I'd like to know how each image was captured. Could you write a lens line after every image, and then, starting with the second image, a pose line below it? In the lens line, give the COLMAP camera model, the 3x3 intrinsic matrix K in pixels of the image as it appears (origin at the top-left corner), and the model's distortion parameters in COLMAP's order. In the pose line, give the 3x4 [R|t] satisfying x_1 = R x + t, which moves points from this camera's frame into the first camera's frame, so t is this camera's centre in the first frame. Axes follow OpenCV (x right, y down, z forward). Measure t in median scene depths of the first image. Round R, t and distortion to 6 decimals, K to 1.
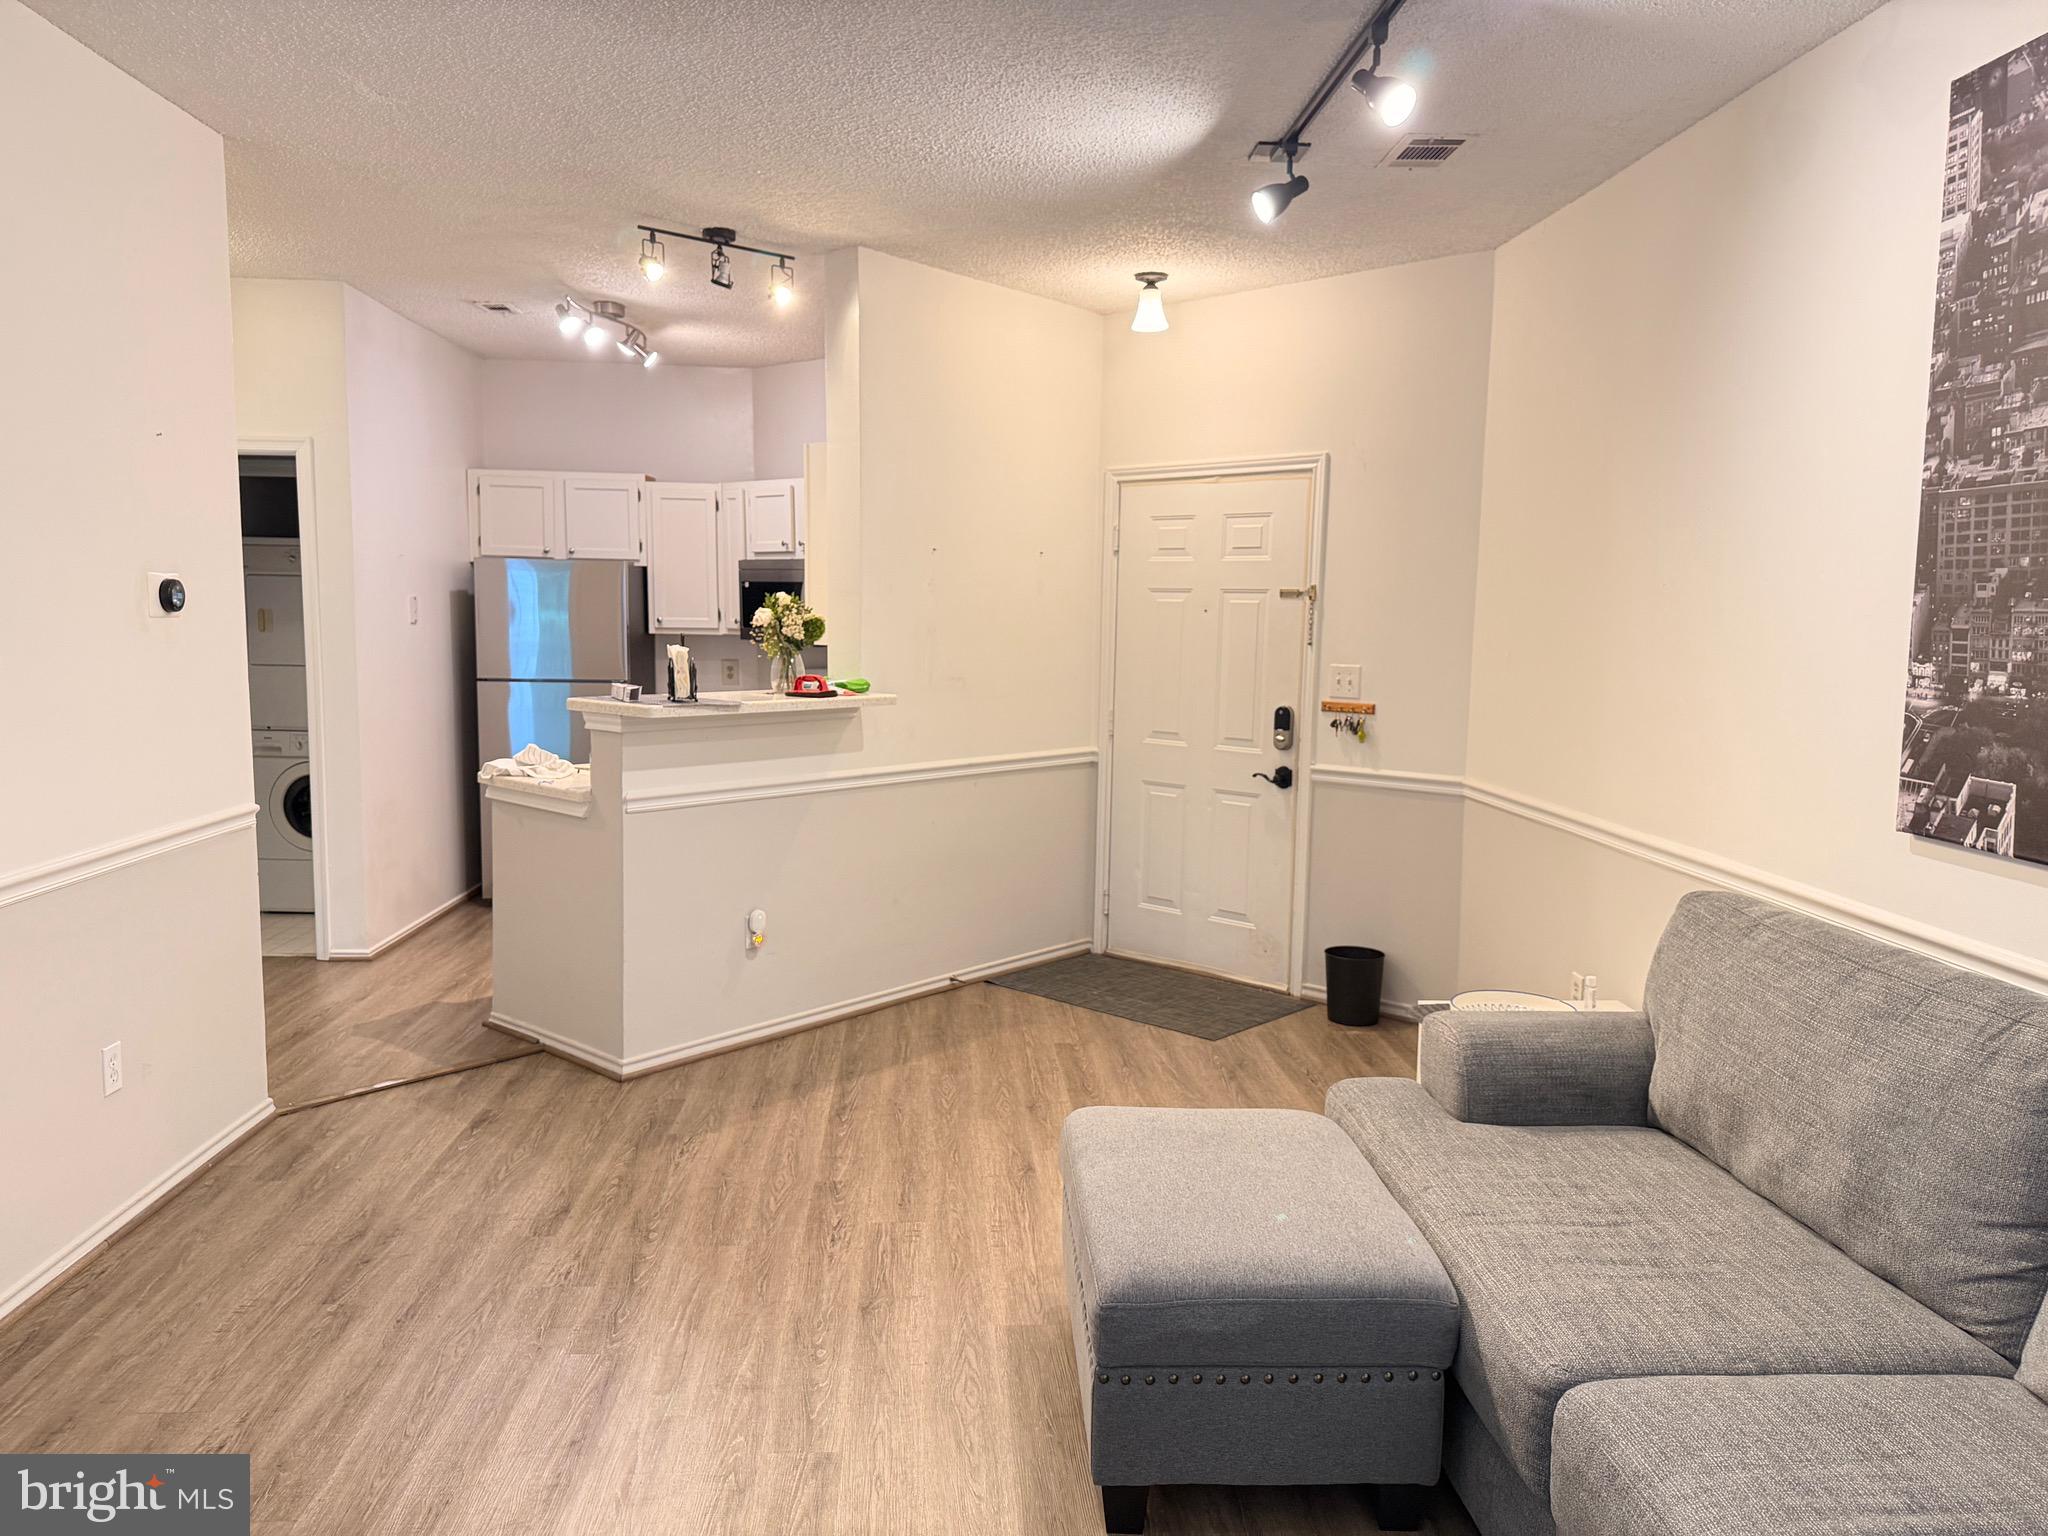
lens RADIAL K [[1441.6, 0, 1025.4], [0, 1441.6, 773.8], [0, 0, 1]] dist [0.013617, -0.009972]
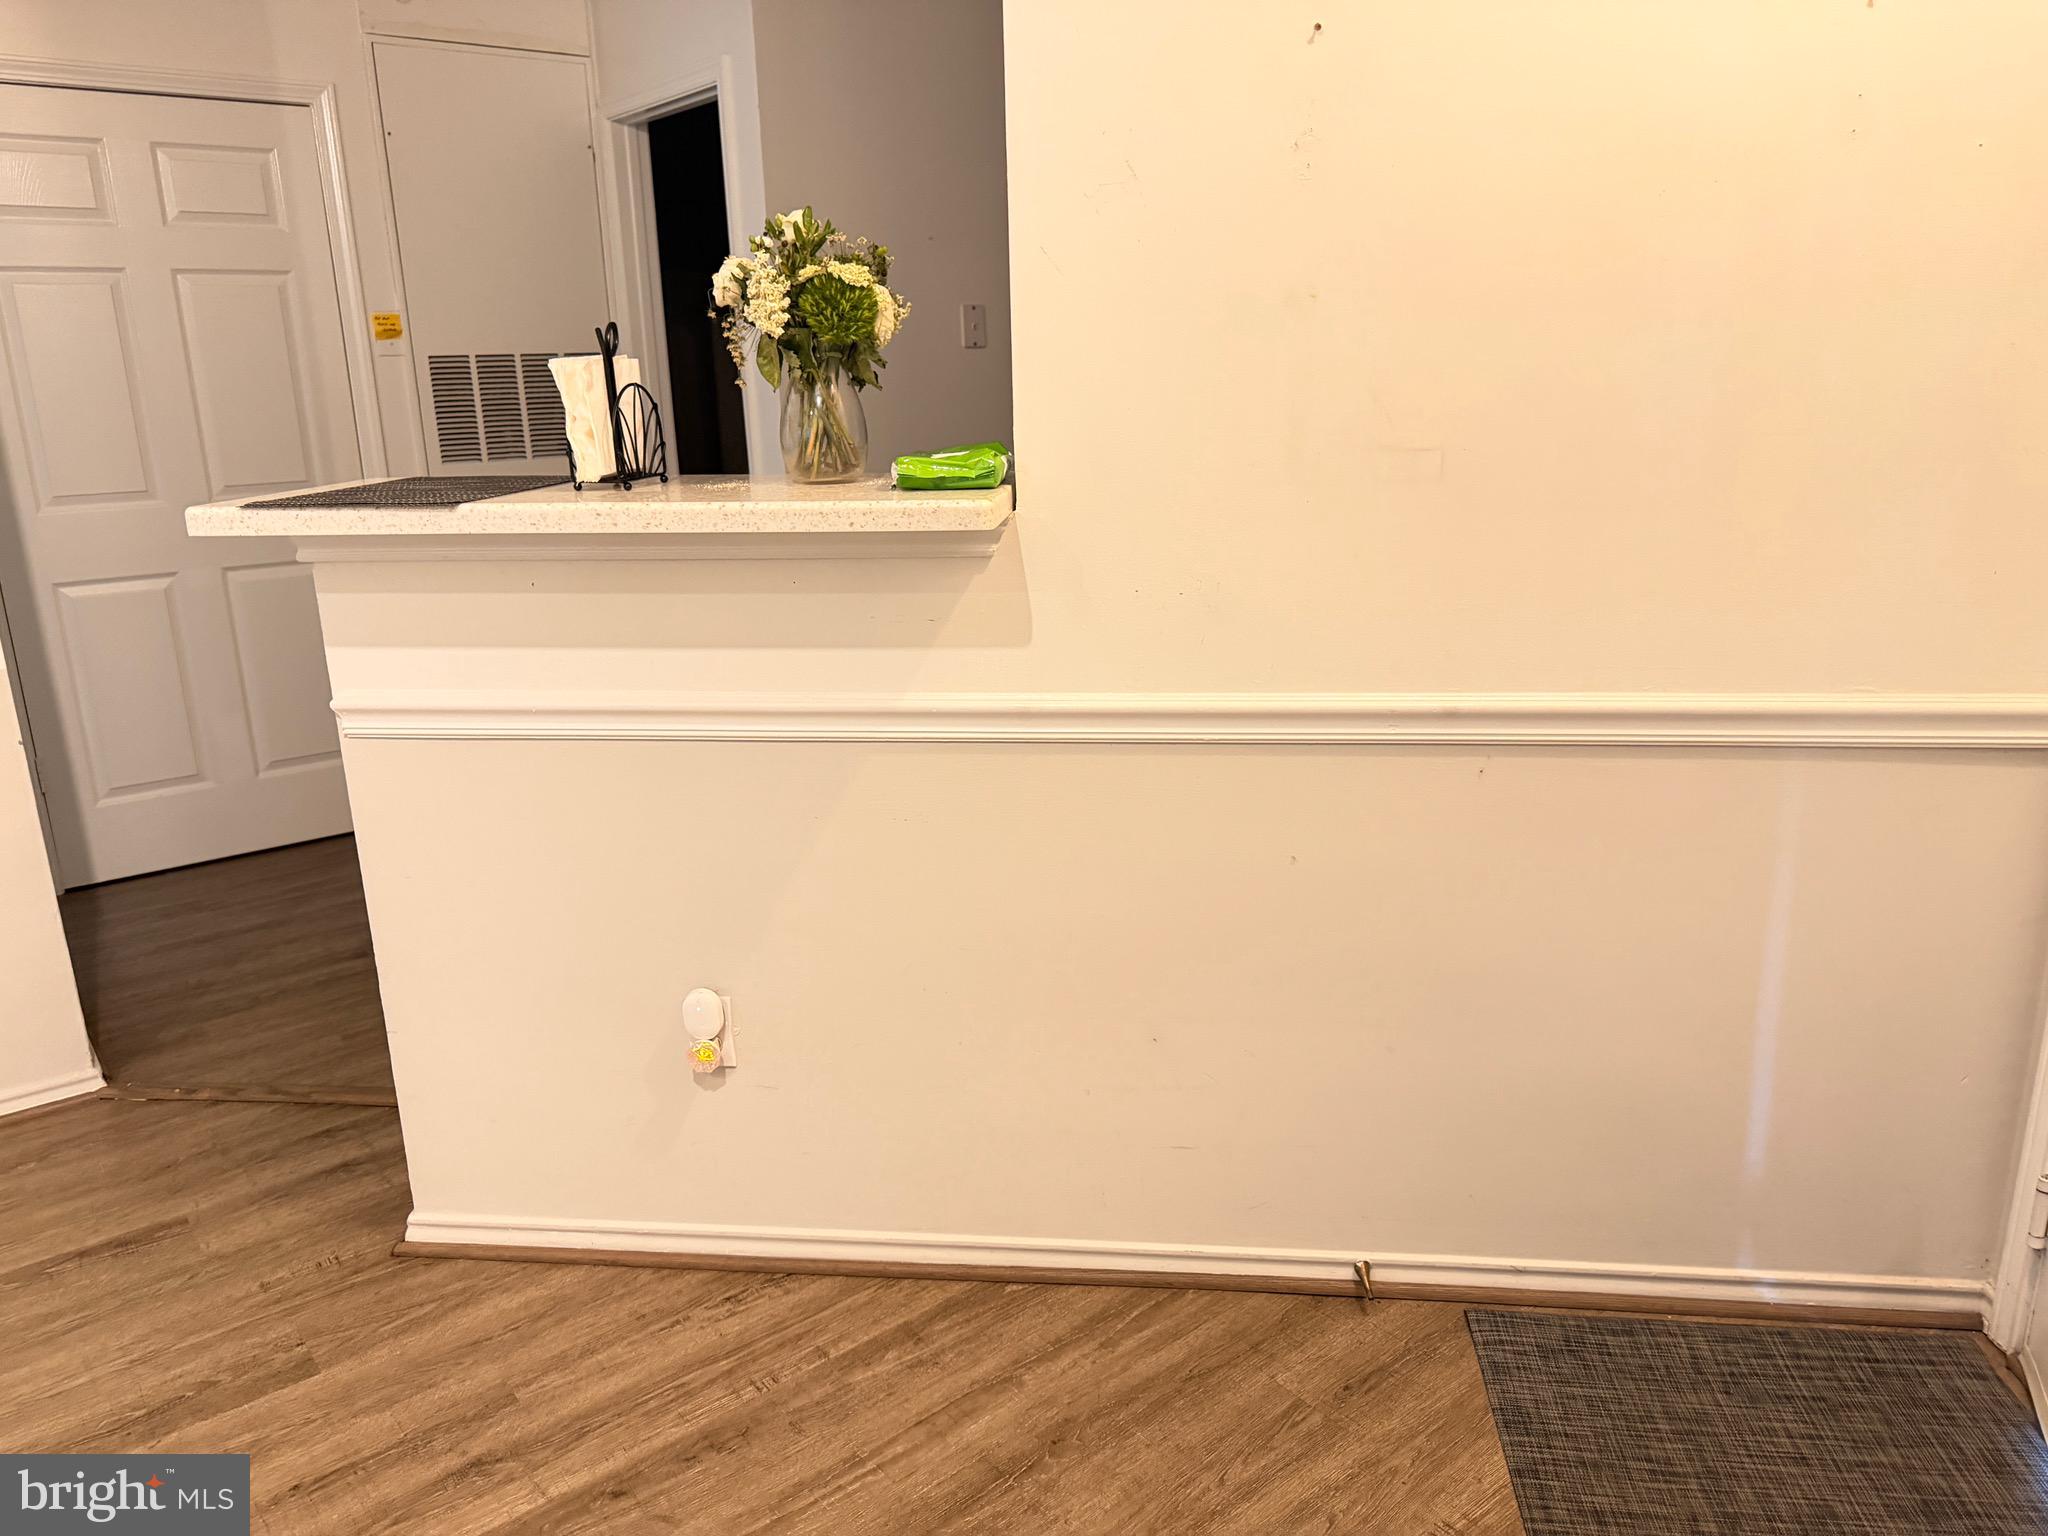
lens RADIAL K [[1438.7, 0, 1024.0], [0, 1438.7, 768.0], [0, 0, 1]] dist [0.046548, -0.053001]
pose [[0.574026, 0.195340, -0.795195, 0.305917], [-0.063963, 0.978858, 0.194285, -0.093034], [0.816335, -0.060662, 0.574385, 1.268833]]
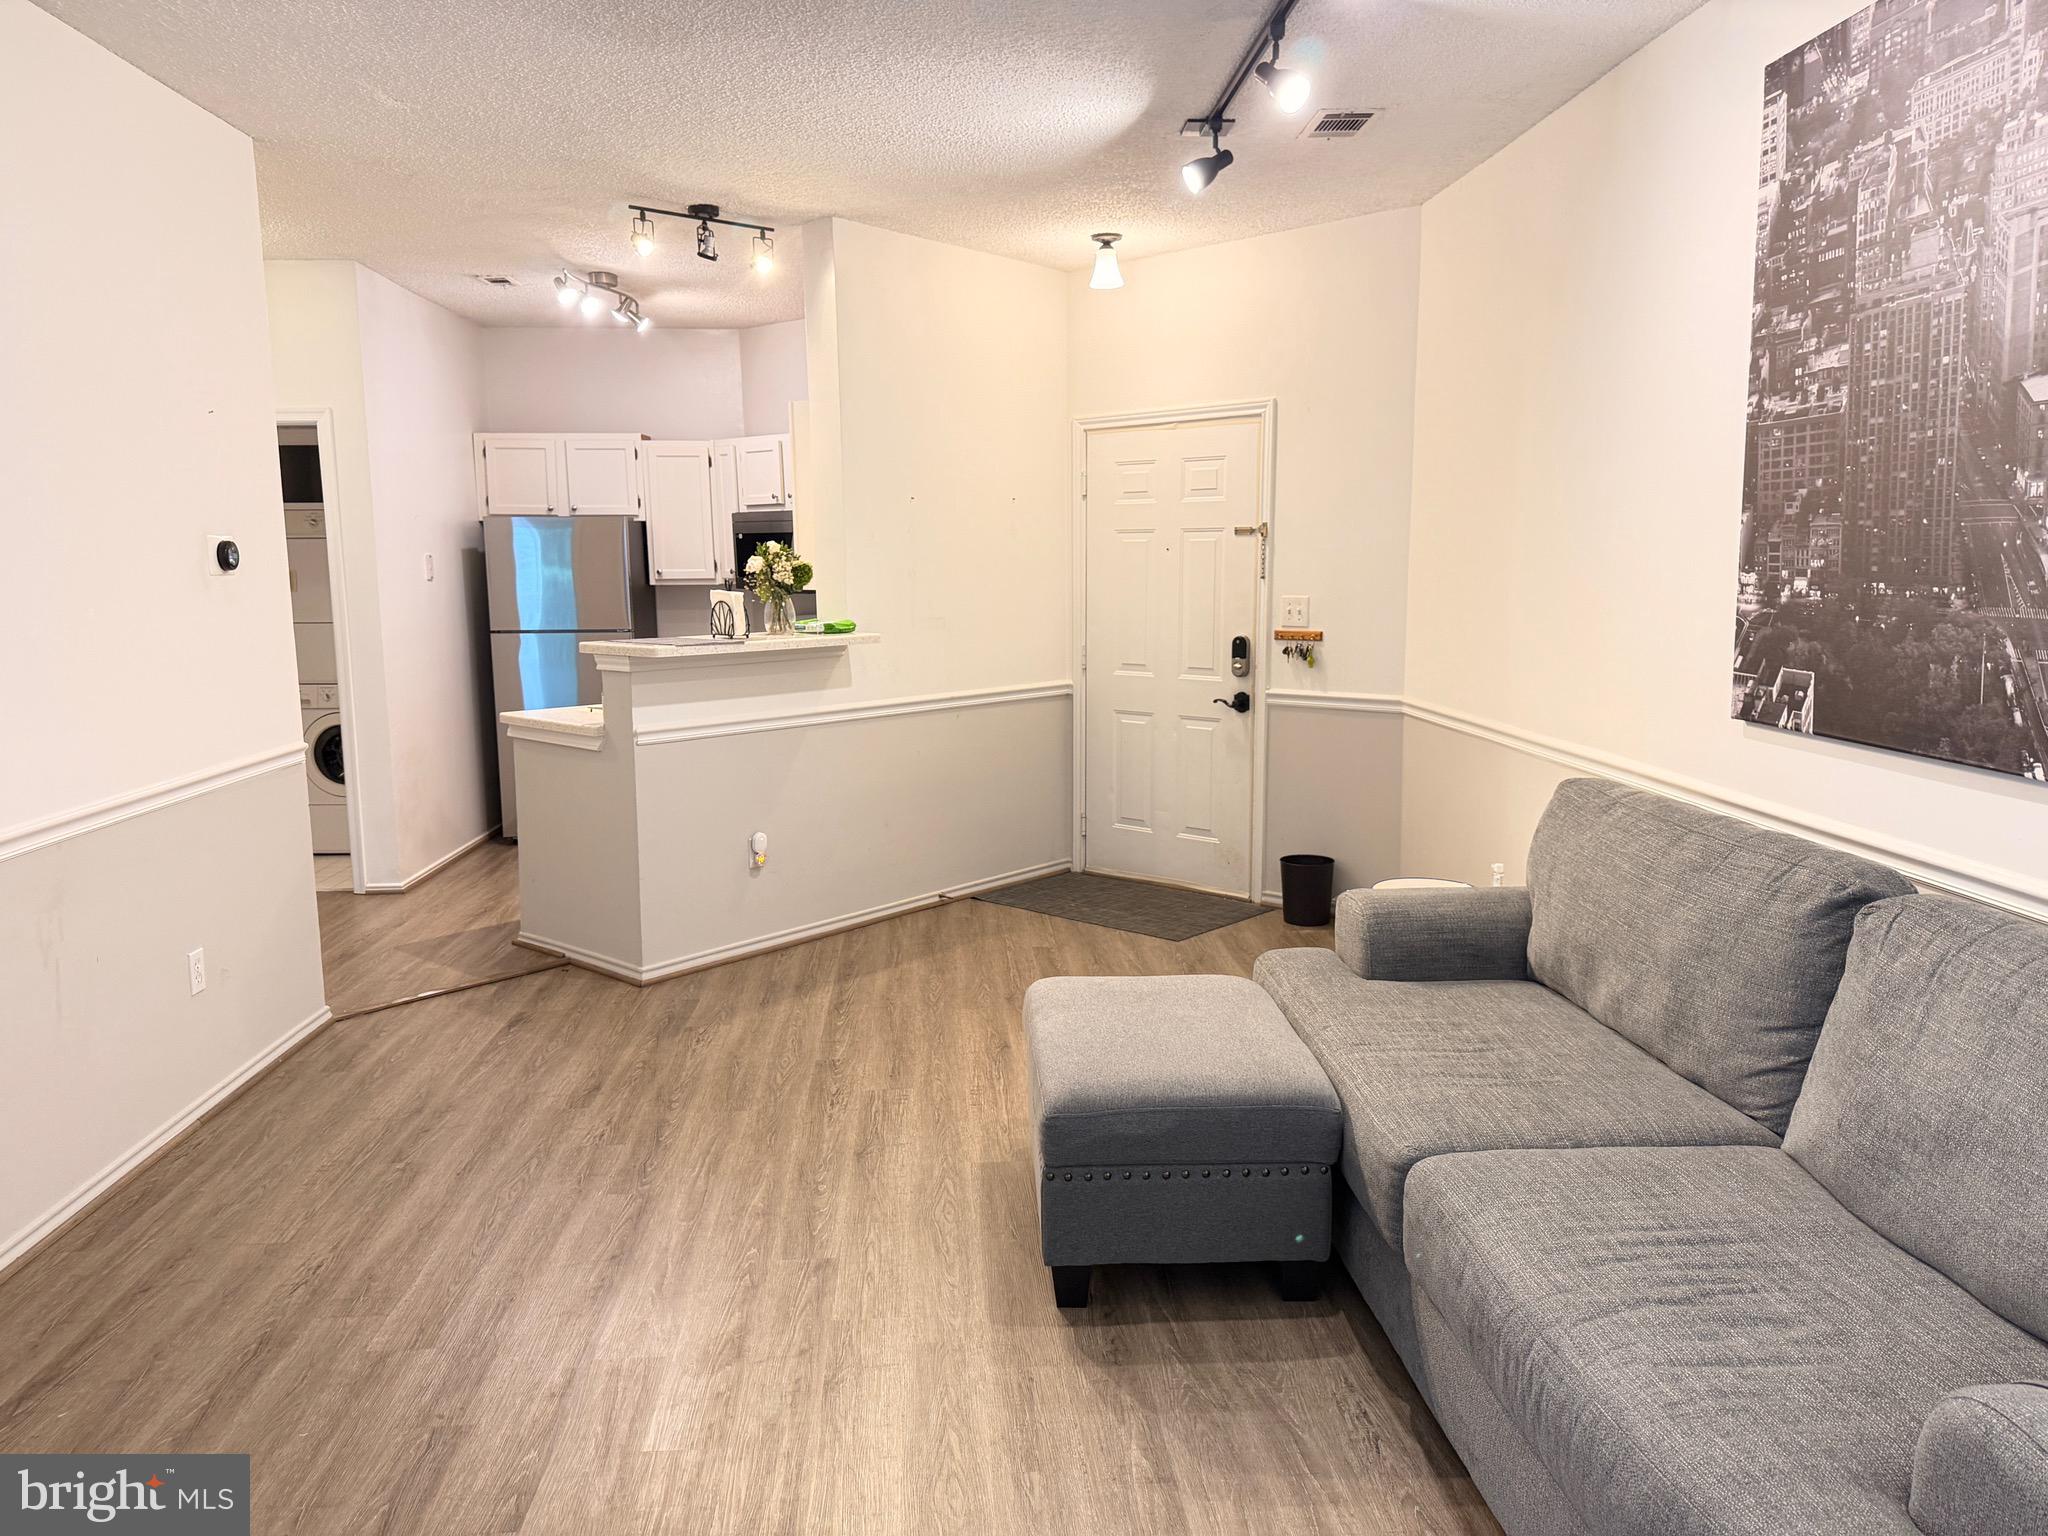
lens RADIAL K [[1438.7, 0, 1024.0], [0, 1438.7, 768.0], [0, 0, 1]] dist [0.046548, -0.053001]
pose [[0.999679, -0.025127, -0.003382, 0.032159], [0.025220, 0.999194, 0.031235, 0.024935], [0.002595, -0.031310, 0.999506, -0.147252]]
